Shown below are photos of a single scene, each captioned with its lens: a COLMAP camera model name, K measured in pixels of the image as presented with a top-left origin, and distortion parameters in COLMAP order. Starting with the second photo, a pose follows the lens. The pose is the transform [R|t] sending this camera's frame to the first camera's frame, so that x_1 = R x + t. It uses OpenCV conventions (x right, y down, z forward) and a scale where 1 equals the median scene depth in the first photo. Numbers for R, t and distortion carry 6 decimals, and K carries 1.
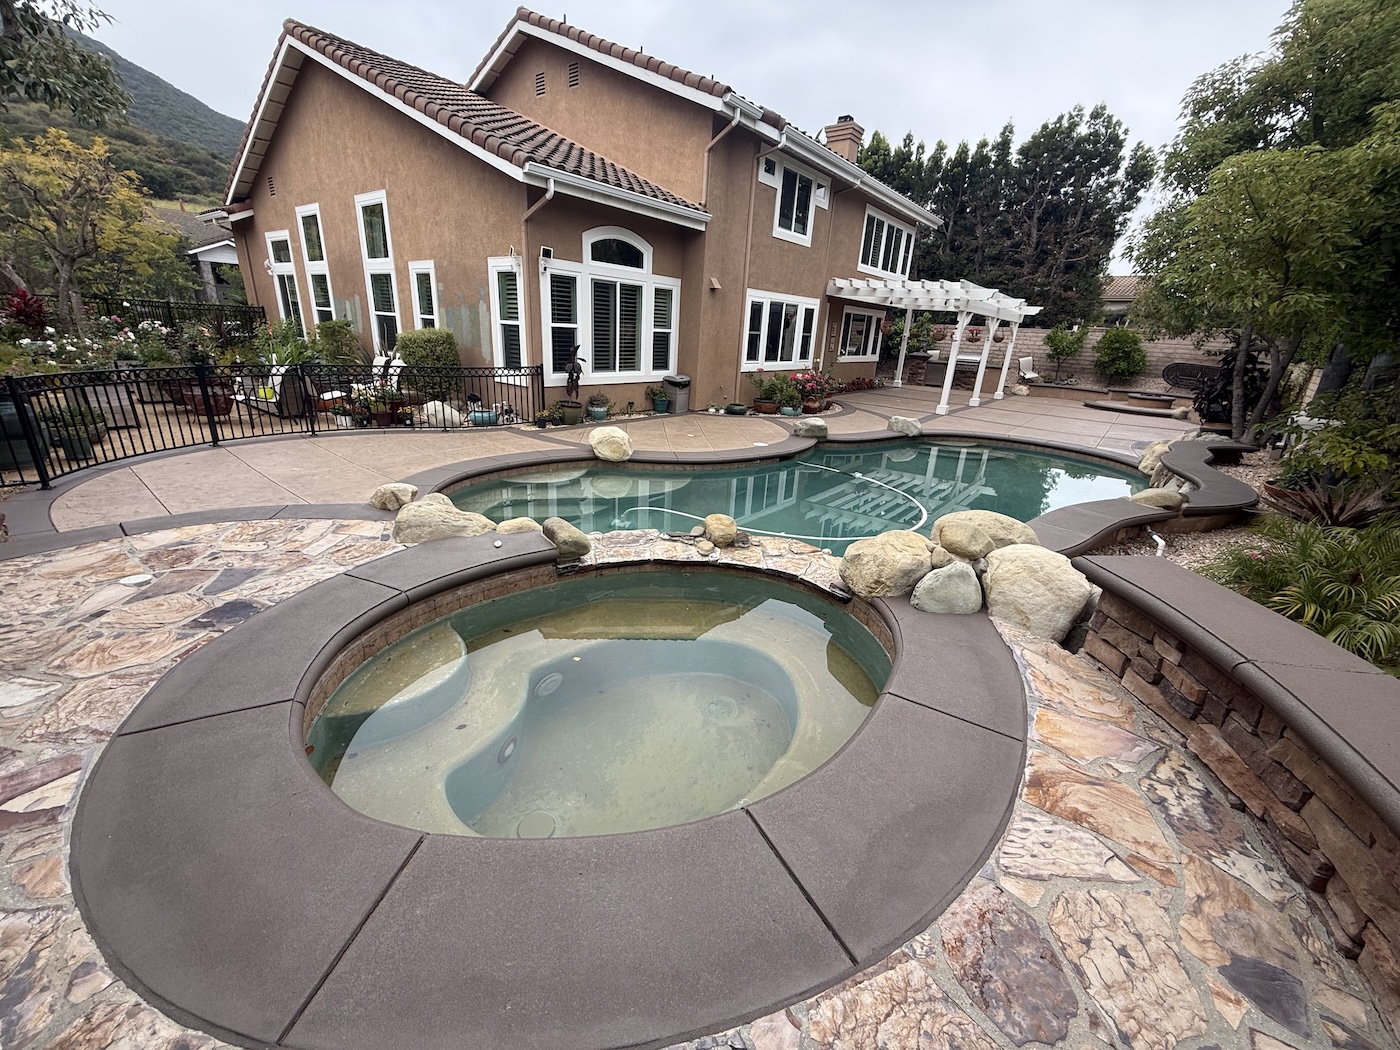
lens RADIAL K [[557.4, 0, 697.3], [0, 557.4, 526.1], [0, 0, 1]] dist [0.001549, 0.000192]
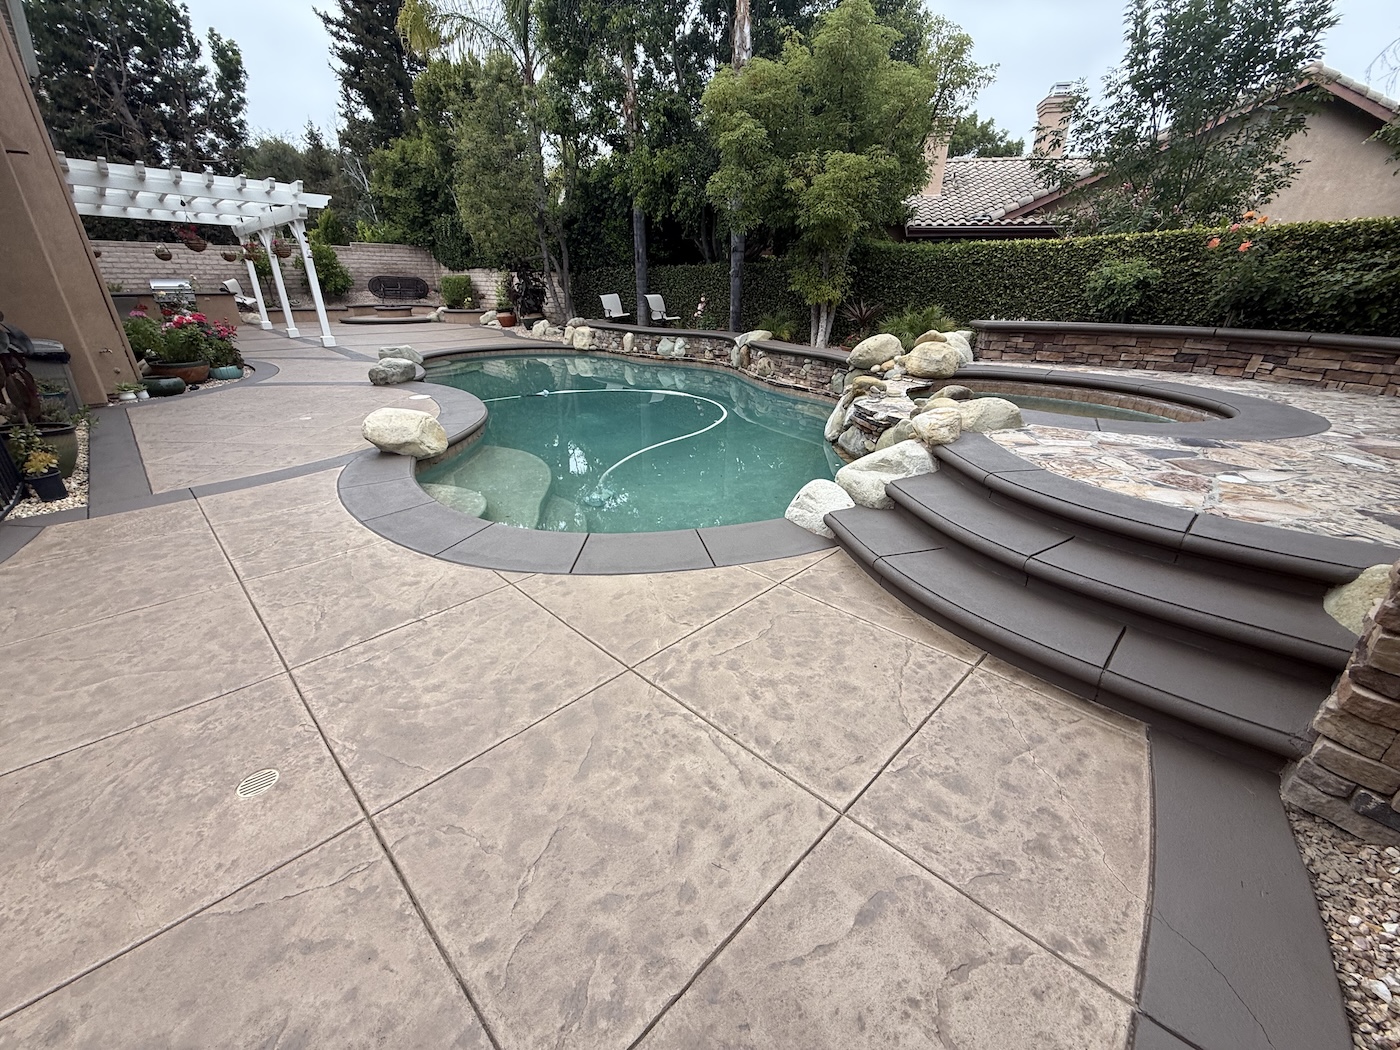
lens RADIAL K [[557.4, 0, 697.3], [0, 557.4, 526.1], [0, 0, 1]] dist [0.001549, 0.000192]
pose [[0.104447, -0.448806, 0.887505, -0.416544], [0.337615, 0.855393, 0.392834, -0.114073], [-0.935471, 0.258605, 0.240867, 0.343054]]
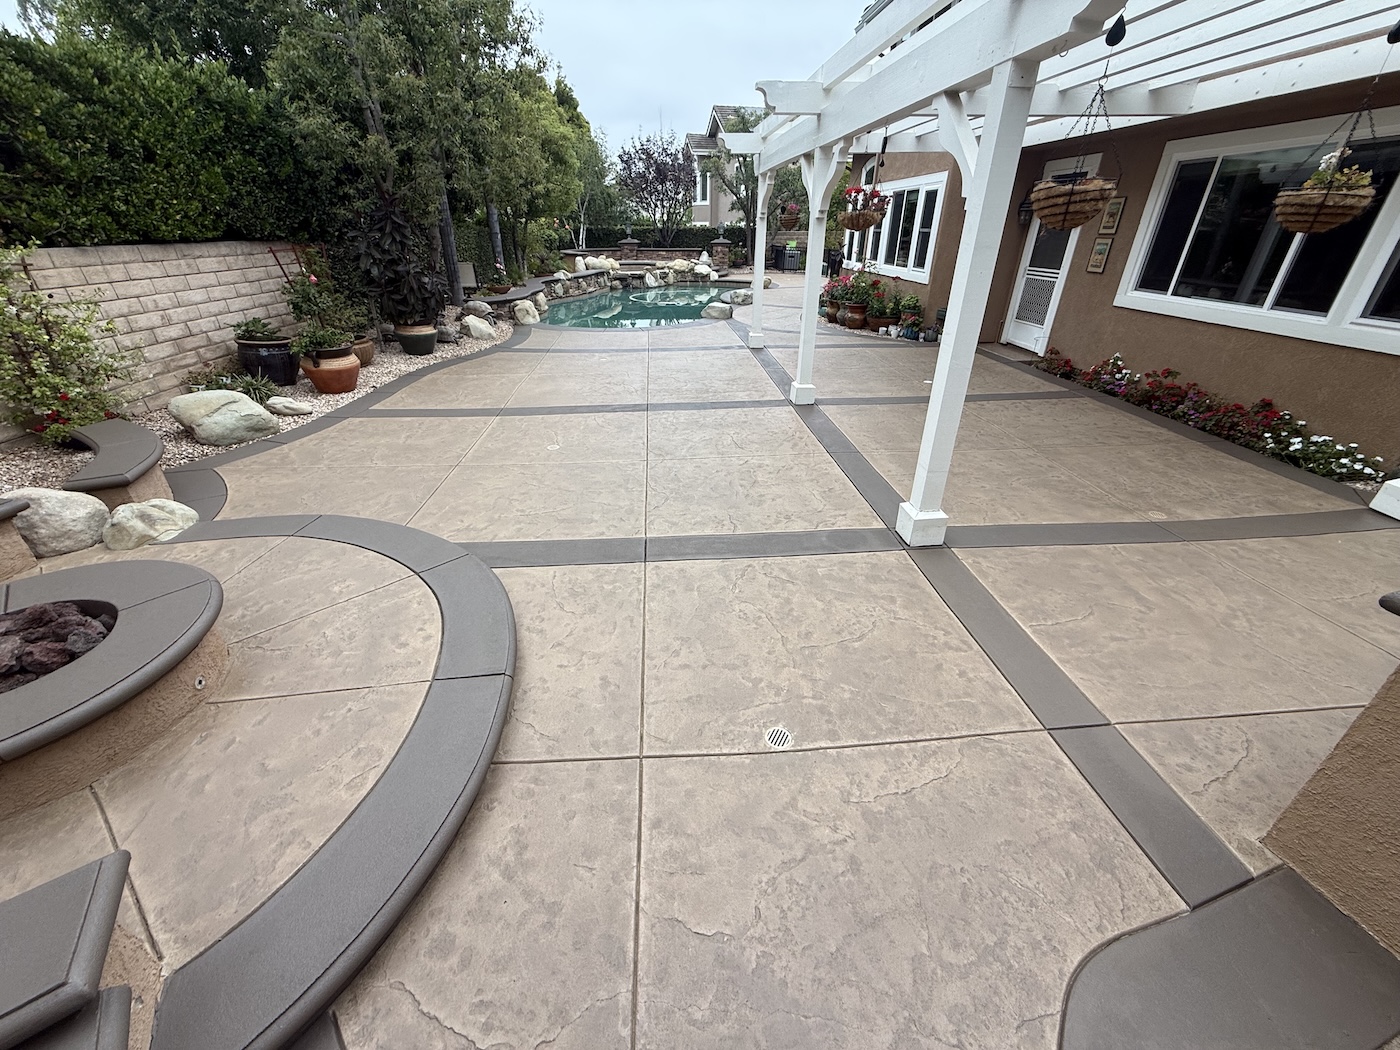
lens RADIAL K [[557.4, 0, 697.3], [0, 557.4, 526.1], [0, 0, 1]] dist [0.001549, 0.000192]
pose [[-0.727860, 0.278217, -0.626750, 1.048901], [-0.268828, 0.725058, 0.634053, -0.480787], [0.630834, 0.629989, -0.452948, 1.498925]]
